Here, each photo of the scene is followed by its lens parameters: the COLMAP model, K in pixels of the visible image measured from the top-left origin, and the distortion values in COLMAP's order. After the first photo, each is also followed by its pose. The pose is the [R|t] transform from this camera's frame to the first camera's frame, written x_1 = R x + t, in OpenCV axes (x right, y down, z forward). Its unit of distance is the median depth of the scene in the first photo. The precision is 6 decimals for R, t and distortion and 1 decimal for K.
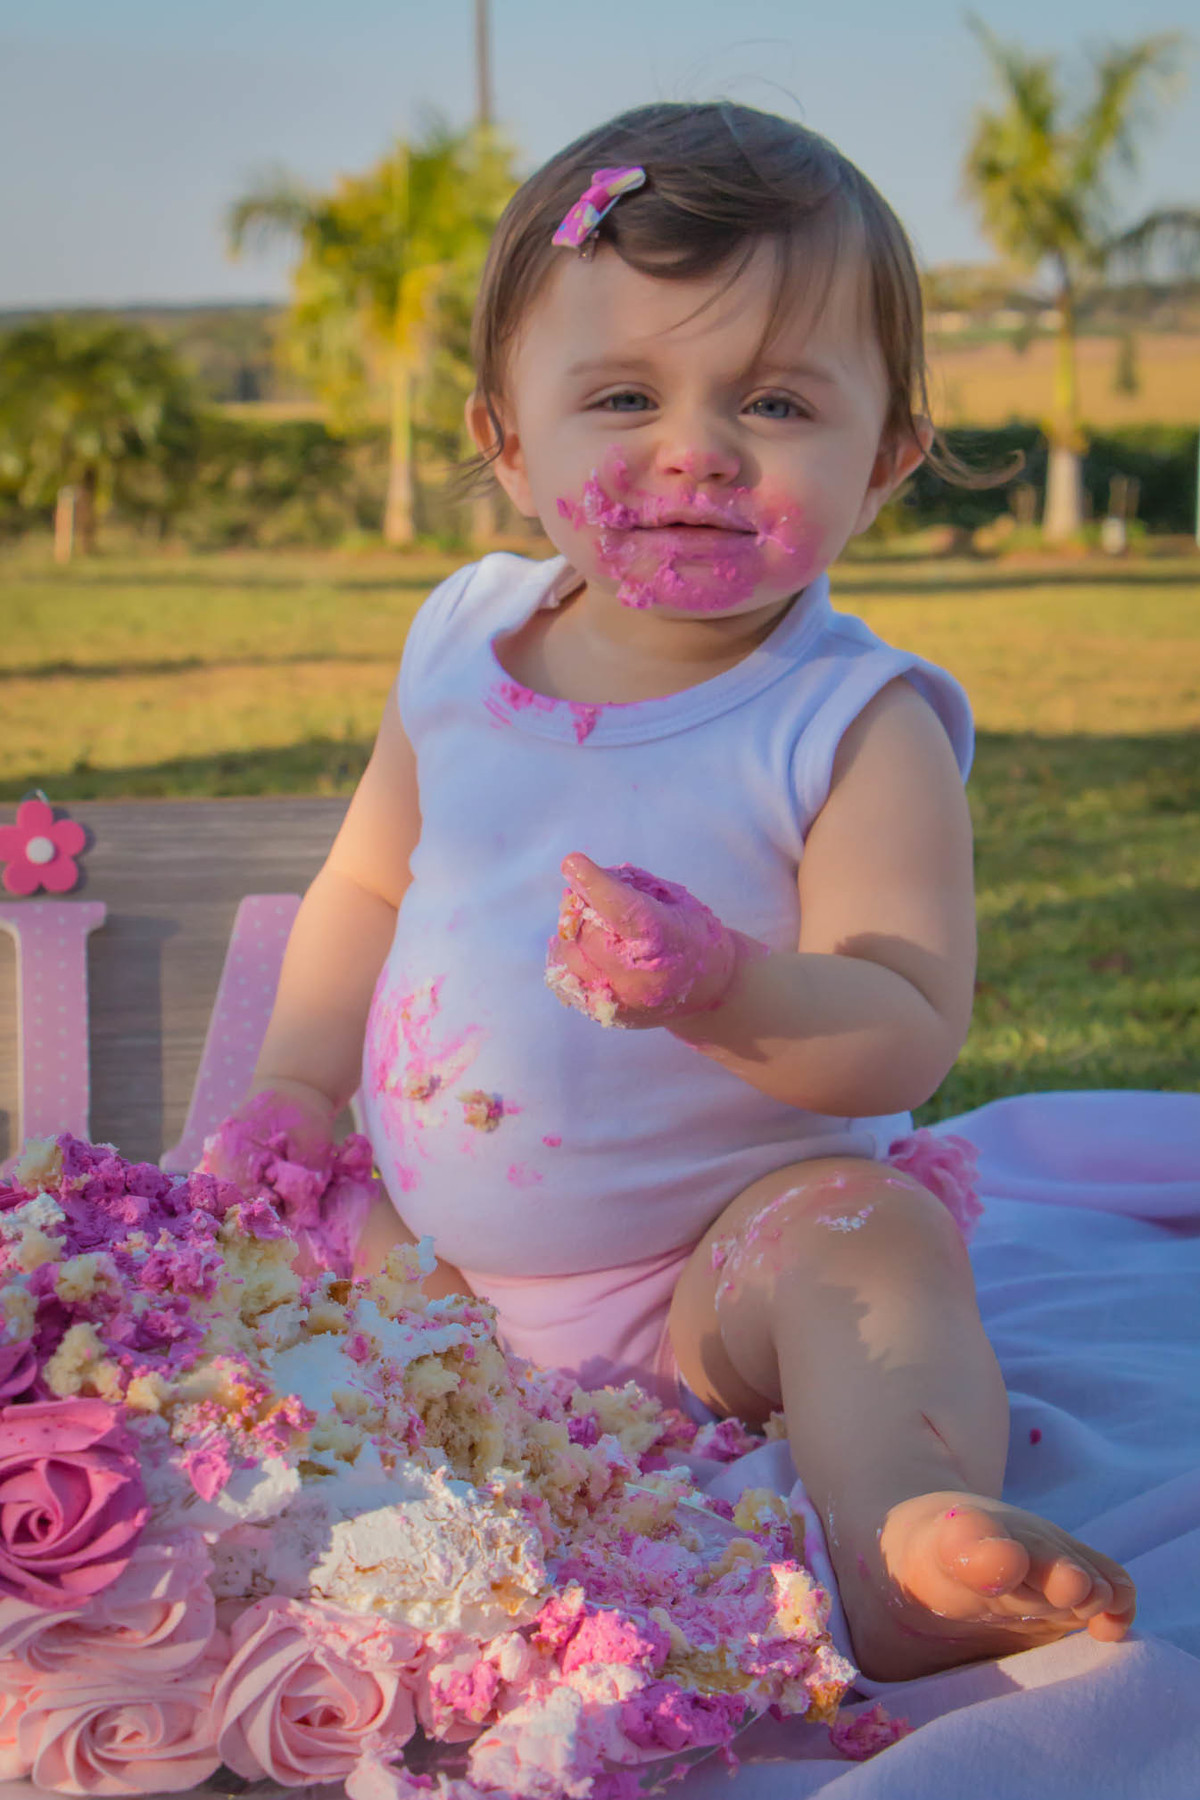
lens RADIAL K [[3429.4, 0, 607.1], [0, 3429.4, 940.2], [0, 0, 1]] dist [0.257624, 0.000000]
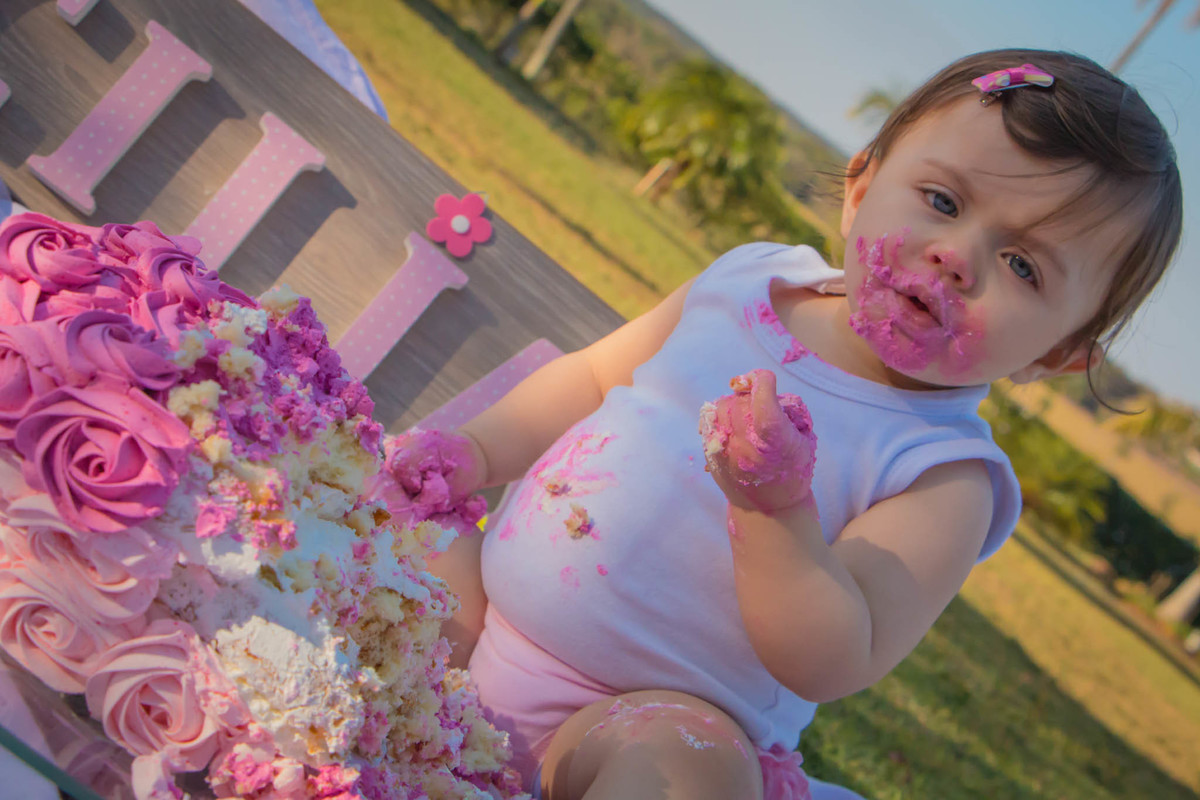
lens RADIAL K [[2286.3, 0, 596.5], [0, 2286.3, 414.3], [0, 0, 1]] dist [0.257624, 0.000000]
pose [[0.751278, 0.650511, -0.111436, 0.073528], [-0.656703, 0.753628, -0.028031, 0.043883], [0.065747, 0.094239, 0.993376, 0.082784]]
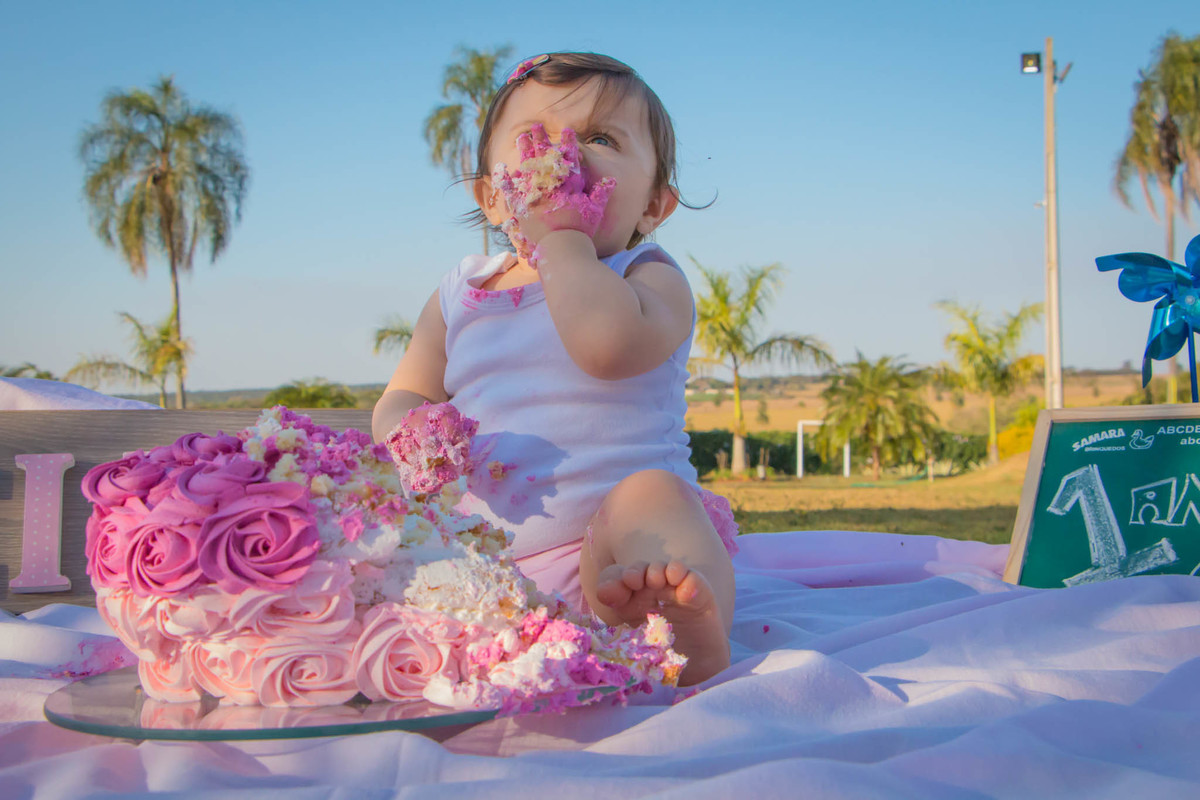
lens RADIAL K [[1510.1, 0, 601.1], [0, 1510.1, 399.8], [0, 0, 1]] dist [0.039699, 0.000000]
pose [[0.999154, -0.002138, 0.041064, -0.010948], [0.009547, 0.983420, -0.181089, 0.228477], [-0.039996, 0.181327, 0.982609, 0.150446]]
